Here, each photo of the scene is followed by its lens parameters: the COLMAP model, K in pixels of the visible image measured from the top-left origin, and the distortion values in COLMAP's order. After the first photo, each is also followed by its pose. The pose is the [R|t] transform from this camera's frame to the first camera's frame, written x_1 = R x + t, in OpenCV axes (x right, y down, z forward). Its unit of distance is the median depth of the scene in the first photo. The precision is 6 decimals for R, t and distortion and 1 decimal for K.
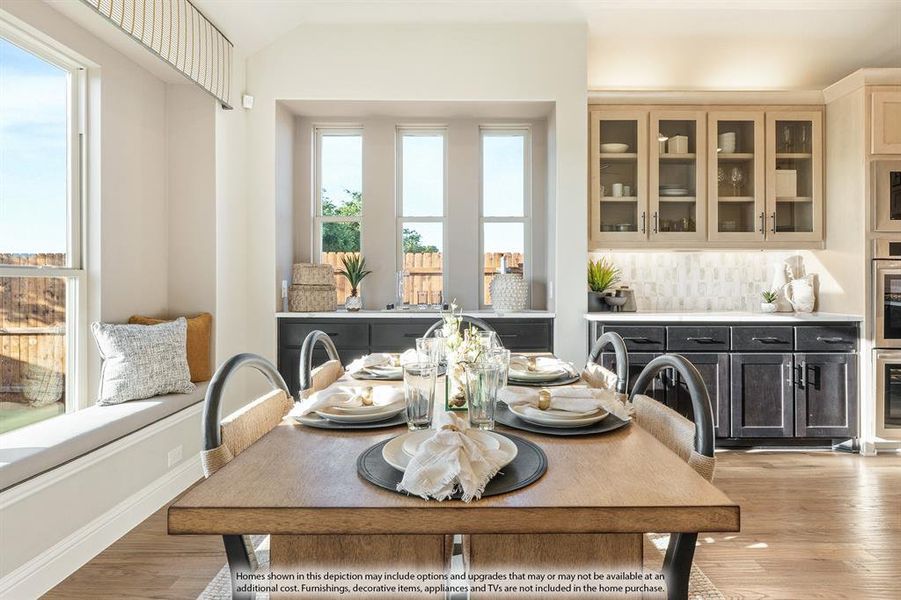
lens RADIAL K [[484.7, 0, 469.2], [0, 484.7, 279.2], [0, 0, 1]] dist [-0.000105, 0.000029]
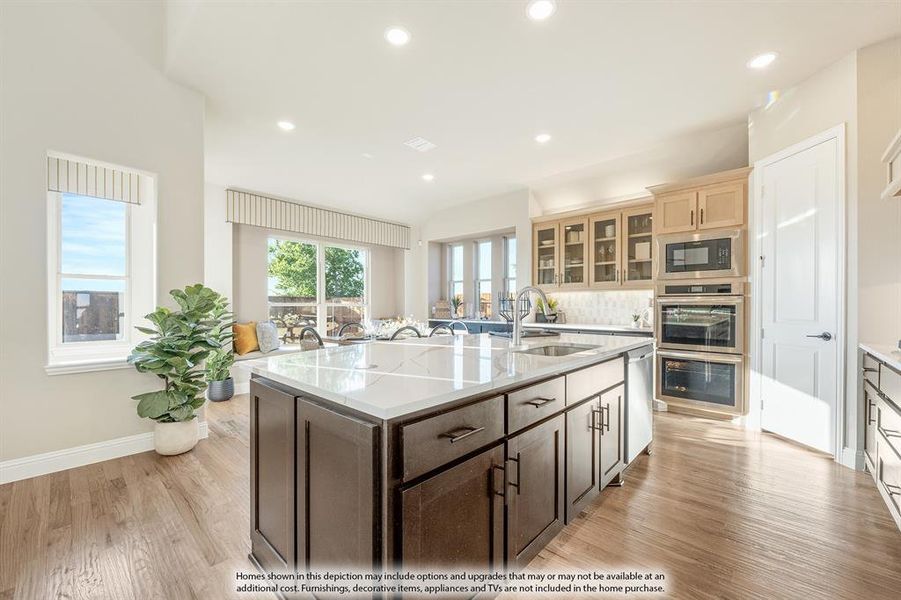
lens RADIAL K [[369.6, 0, 455.4], [0, 369.6, 306.7], [0, 0, 1]] dist [0.001349, 0.000213]
pose [[0.728502, 0.002616, -0.685039, 1.096368], [0.001277, 0.999986, 0.005177, -0.009909], [0.685042, -0.004646, 0.728488, -0.399711]]
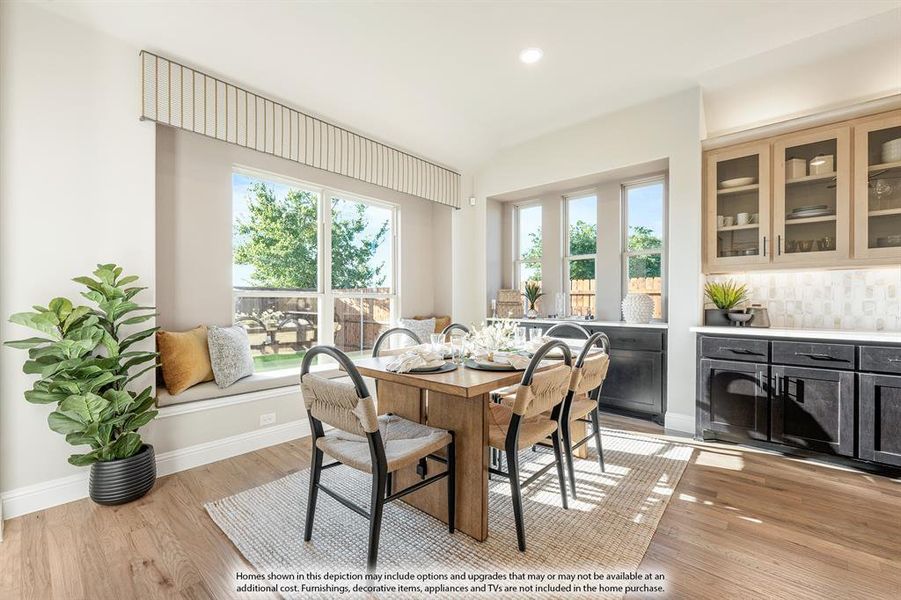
lens RADIAL K [[375.9, 0, 442.6], [0, 375.9, 301.2], [0, 0, 1]] dist [-0.001274, -0.000273]
pose [[0.738913, 0.001602, -0.673799, 0.390255], [0.001255, 0.999992, 0.003753, 0.003308], [0.673800, -0.003619, 0.738905, -0.116700]]
